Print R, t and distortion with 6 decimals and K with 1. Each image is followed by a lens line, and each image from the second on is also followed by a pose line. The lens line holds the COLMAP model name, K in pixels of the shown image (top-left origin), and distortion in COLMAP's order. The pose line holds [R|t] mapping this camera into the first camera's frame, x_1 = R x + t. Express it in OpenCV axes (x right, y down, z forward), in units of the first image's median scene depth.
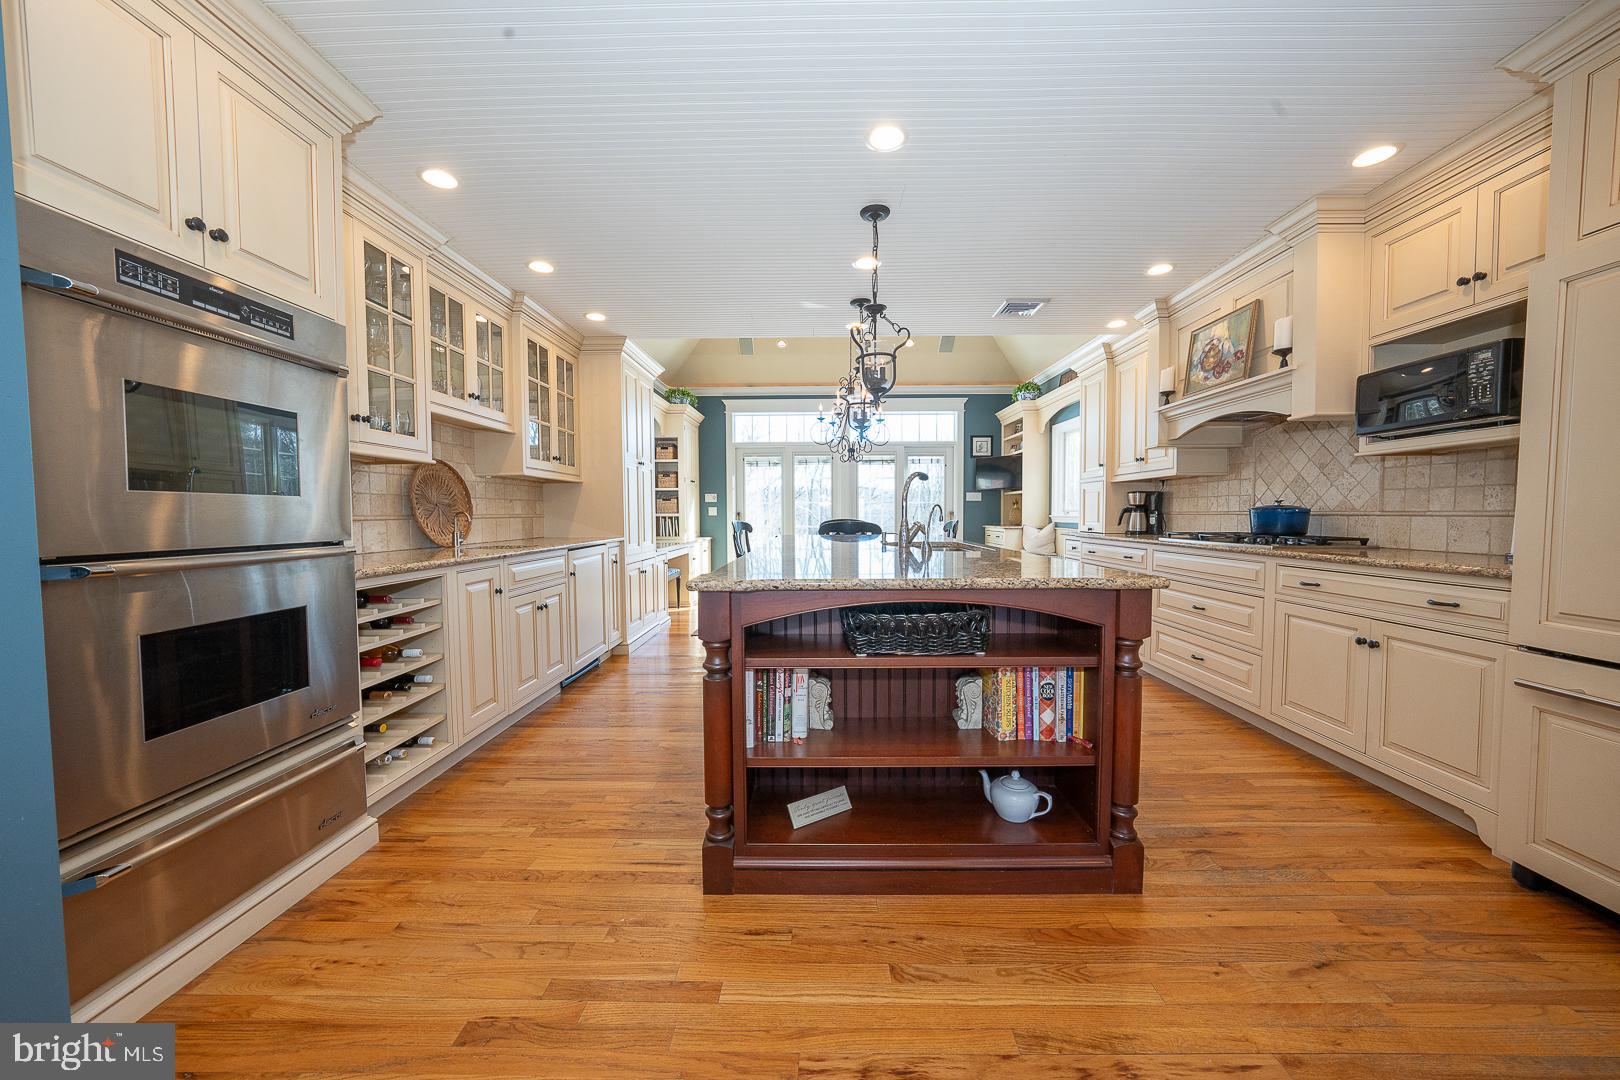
lens RADIAL K [[566.9, 0, 810.0], [0, 566.9, 540.0], [0, 0, 1]] dist [-0.000493, -0.000024]
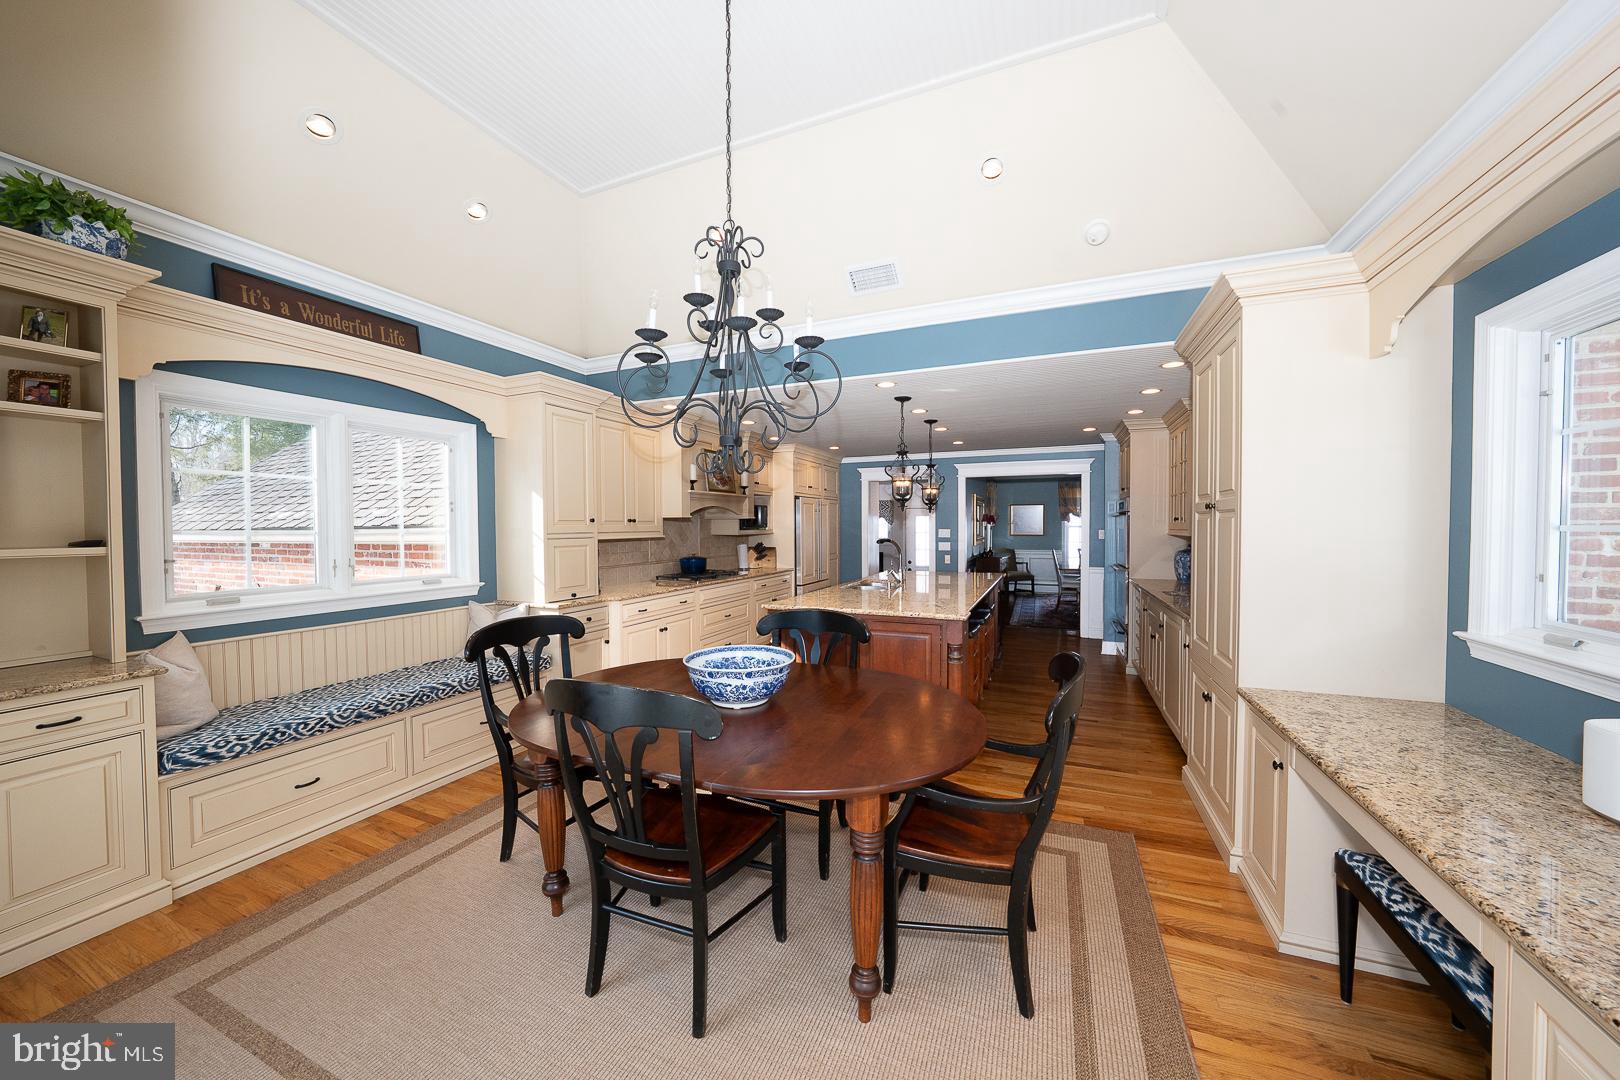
lens RADIAL K [[555.5, 0, 810.0], [0, 555.5, 540.0], [0, 0, 1]] dist [-0.000347, 0.000039]
pose [[-0.925187, -0.004144, 0.379488, -0.209576], [0.023888, 0.997322, 0.069130, -0.228840], [-0.378759, 0.073024, -0.922610, 2.512115]]
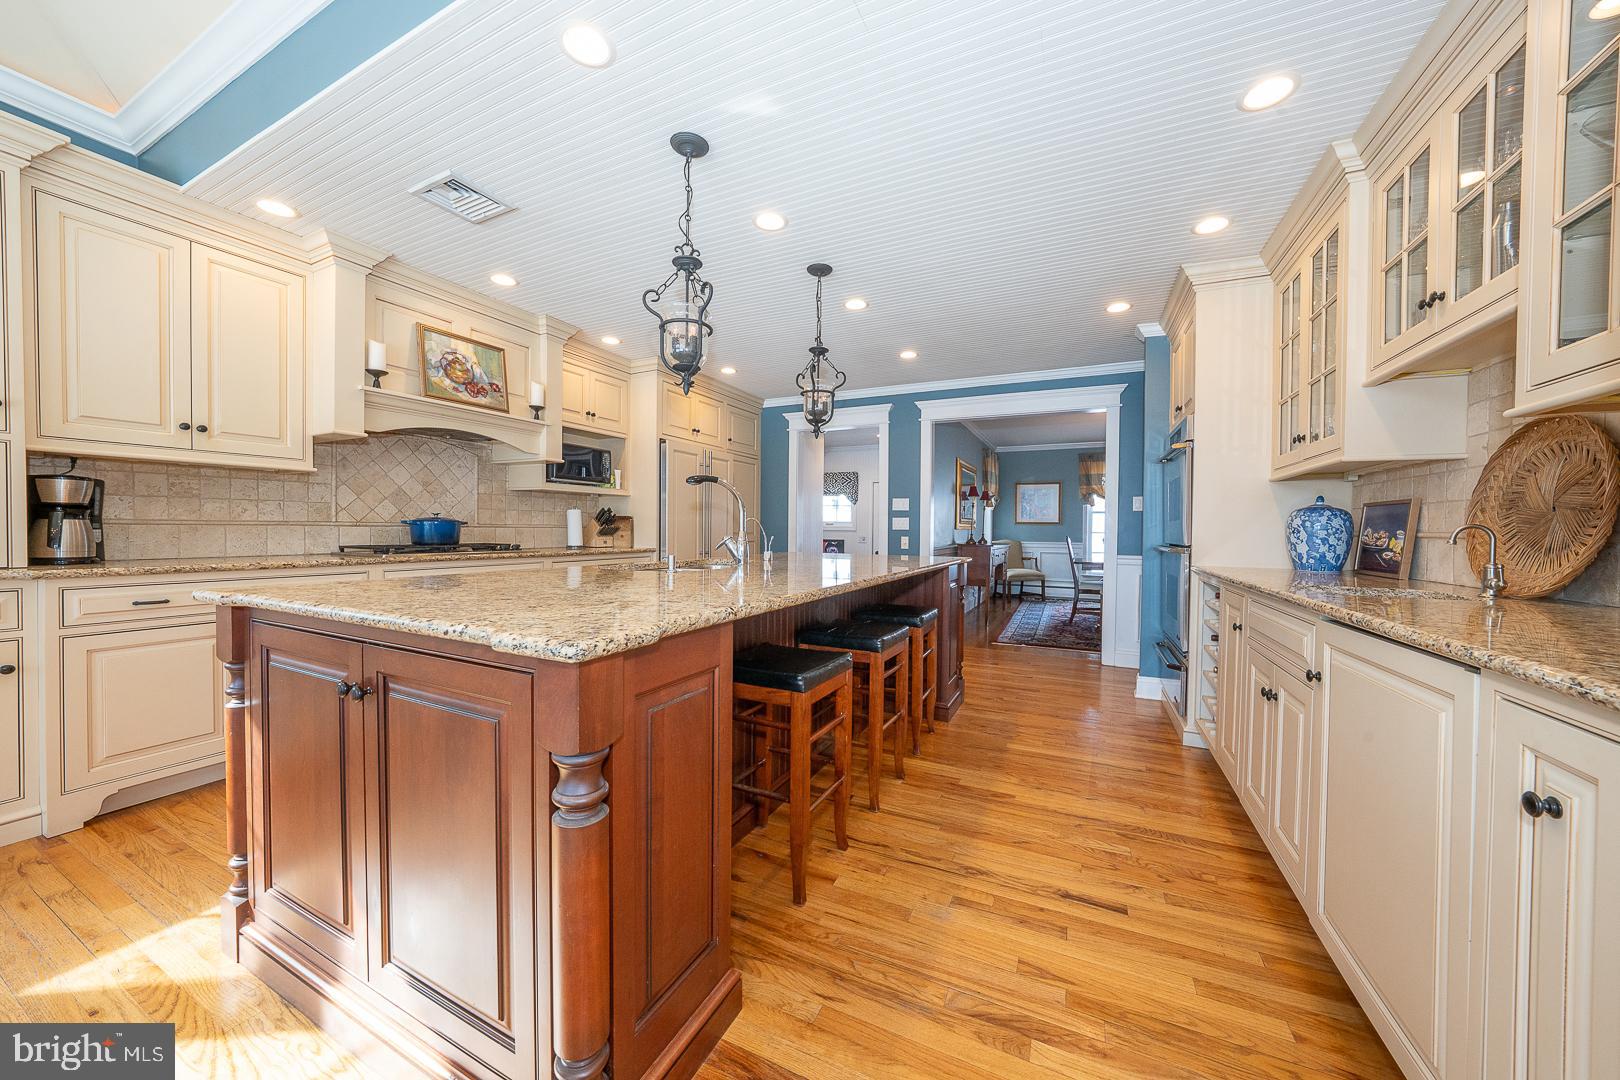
lens RADIAL K [[555.5, 0, 810.0], [0, 555.5, 540.0], [0, 0, 1]] dist [-0.000347, 0.000039]
pose [[-0.906980, -0.015768, 0.420878, -0.285045], [0.011302, 0.998028, 0.061748, -0.075497], [-0.421021, 0.060761, -0.905013, 1.665685]]
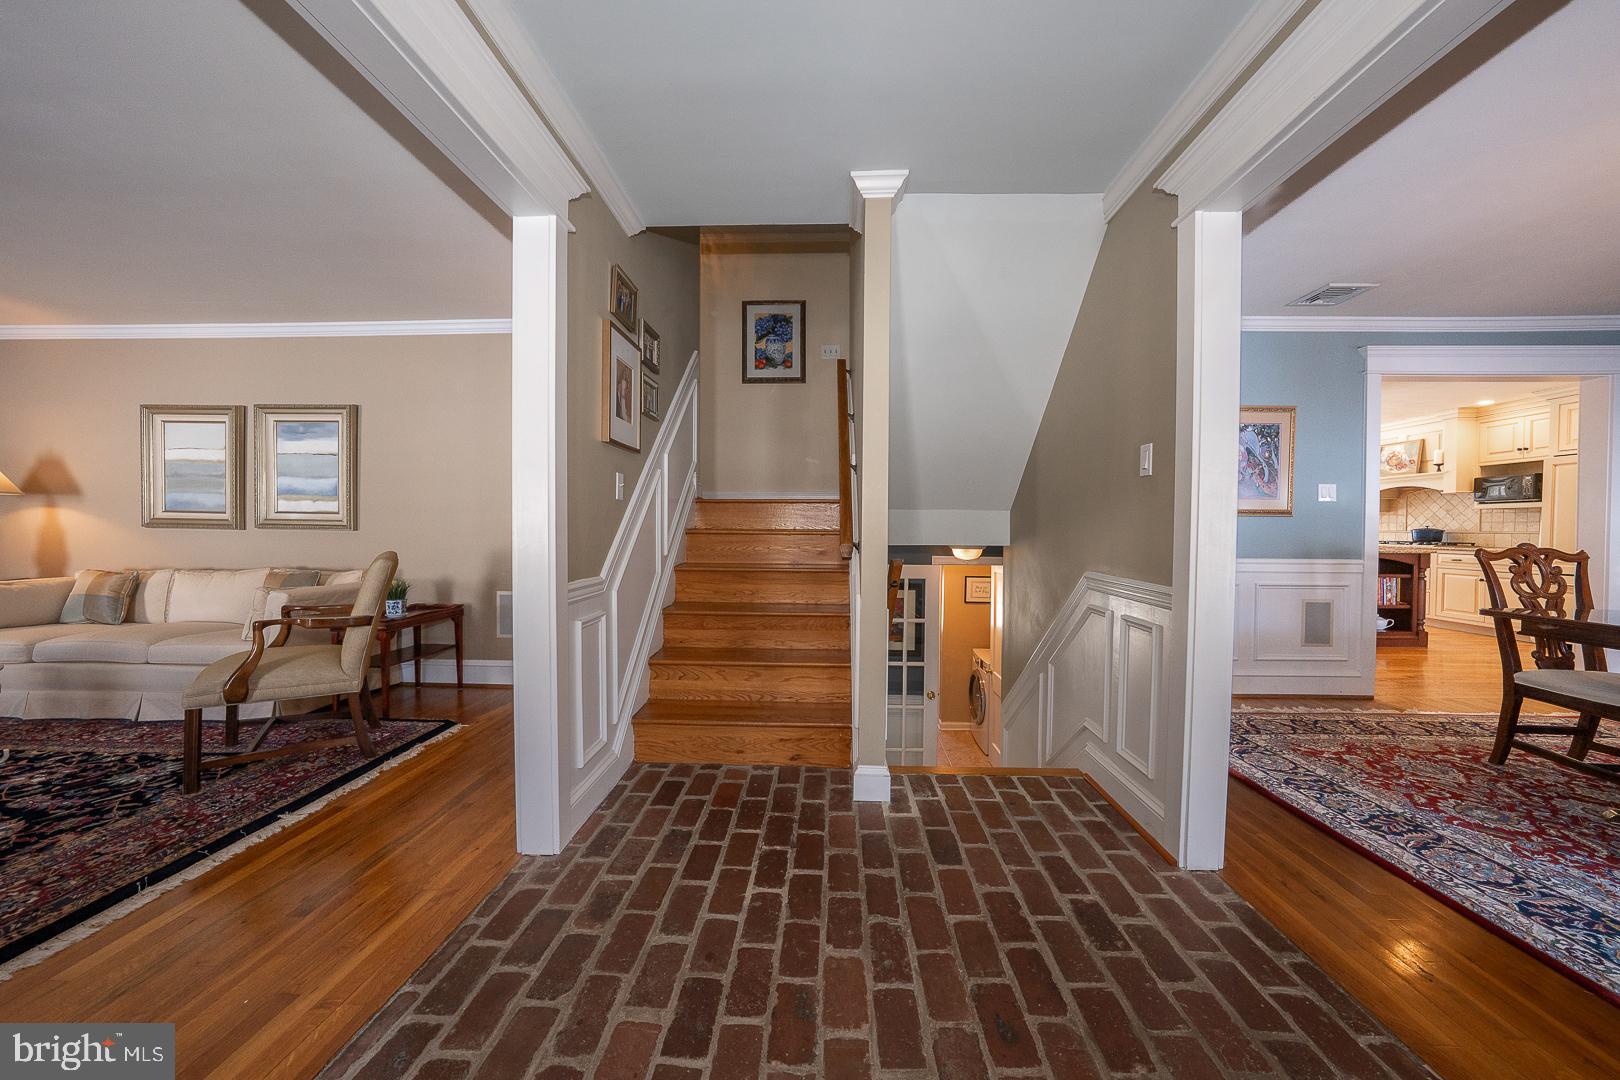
lens RADIAL K [[555.5, 0, 810.0], [0, 555.5, 540.0], [0, 0, 1]] dist [-0.000347, 0.000039]
pose [[0.999825, 0.013175, -0.013246, -1.527807], [-0.013503, 0.999598, -0.024923, 0.070149], [0.012912, 0.025098, 0.999602, -1.175488]]
